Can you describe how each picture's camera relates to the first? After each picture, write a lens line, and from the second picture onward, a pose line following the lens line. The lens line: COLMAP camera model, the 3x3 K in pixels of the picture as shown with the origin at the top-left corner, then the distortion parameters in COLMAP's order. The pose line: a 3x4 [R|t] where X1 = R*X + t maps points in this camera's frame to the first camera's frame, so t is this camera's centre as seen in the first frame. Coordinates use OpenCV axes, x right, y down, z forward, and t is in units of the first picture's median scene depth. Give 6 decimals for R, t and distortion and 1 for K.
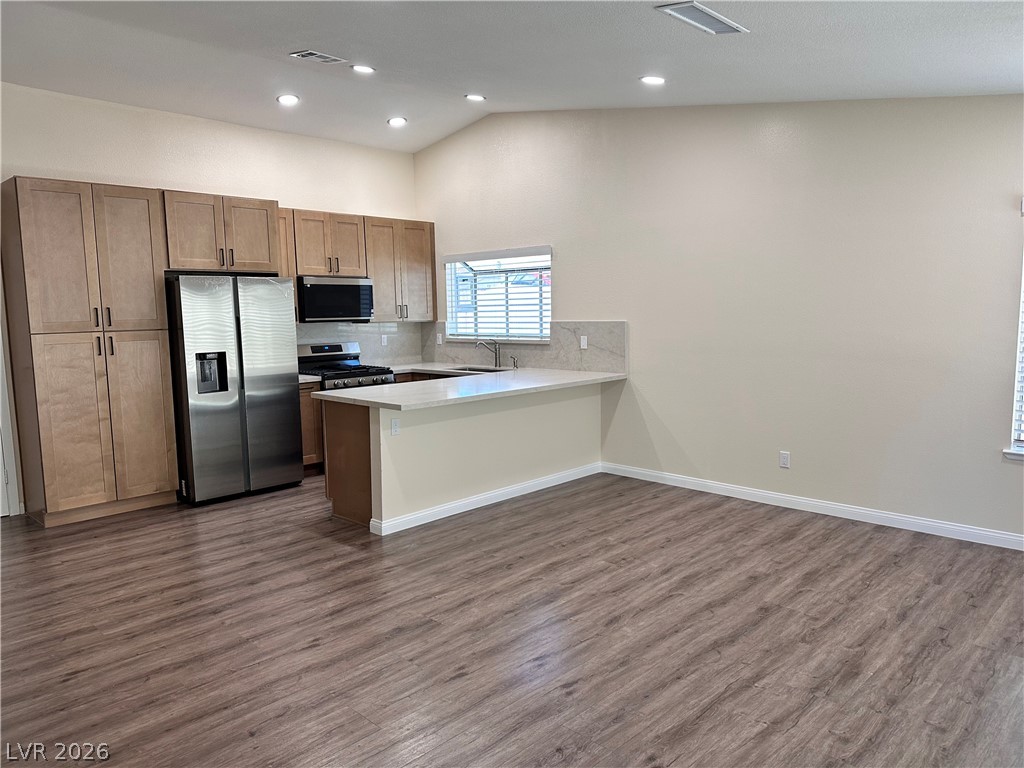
lens RADIAL K [[724.1, 0, 511.3], [0, 724.1, 390.3], [0, 0, 1]] dist [0.171237, -0.284254]
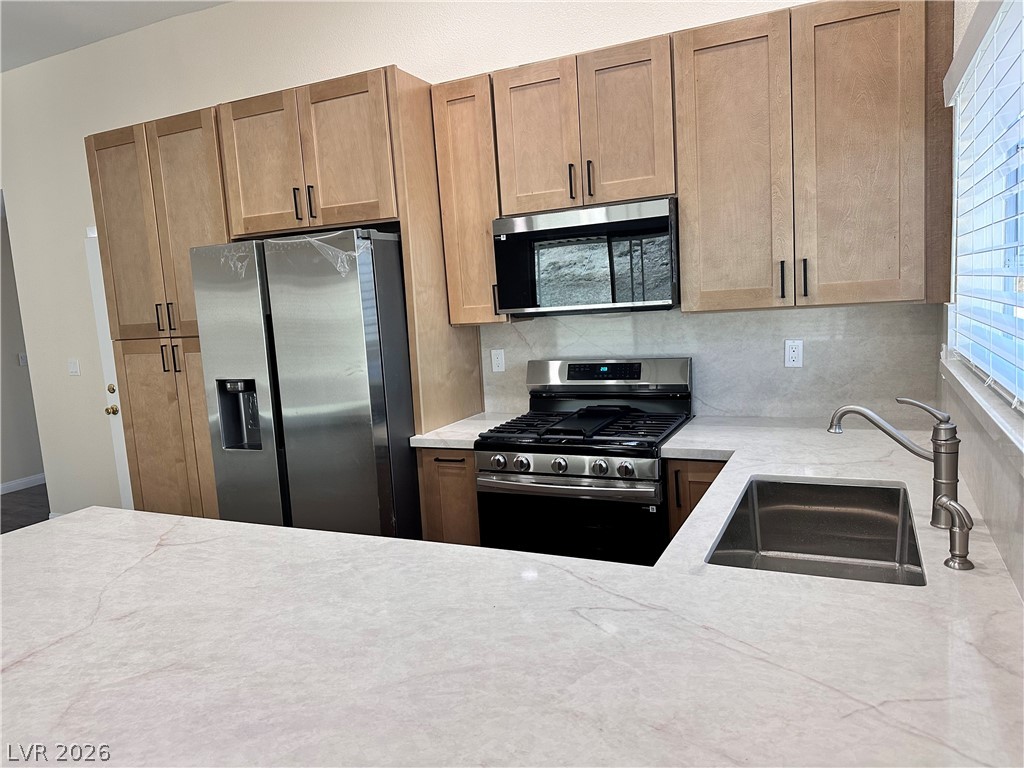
lens RADIAL K [[715.1, 0, 507.3], [0, 715.1, 379.9], [0, 0, 1]] dist [0.091532, -0.123612]
pose [[0.312387, 0.112604, -0.943258, 0.164580], [-0.052152, 0.993485, 0.101328, -0.105089], [0.948522, 0.017539, 0.316224, 0.911387]]
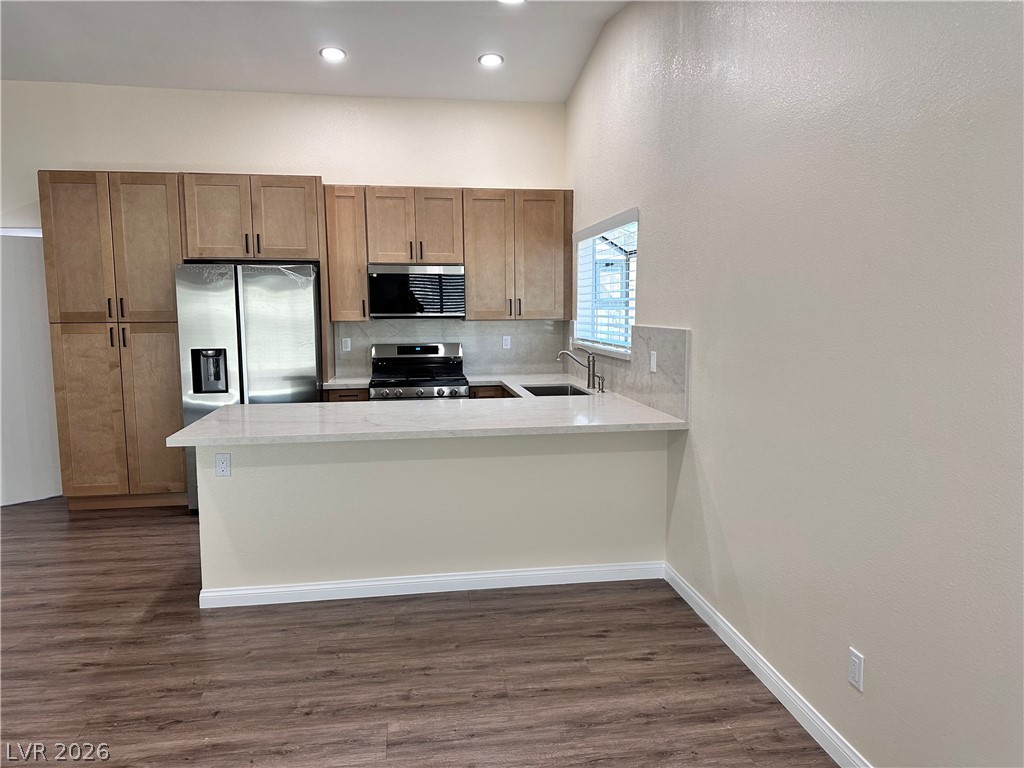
lens RADIAL K [[724.3, 0, 512.0], [0, 724.3, 384.0], [0, 0, 1]] dist [0.051803, -0.048055]
pose [[0.792550, 0.081146, -0.604384, 0.386576], [-0.081191, 0.996325, 0.027300, -0.056126], [0.604378, 0.027434, 0.796225, 0.457144]]
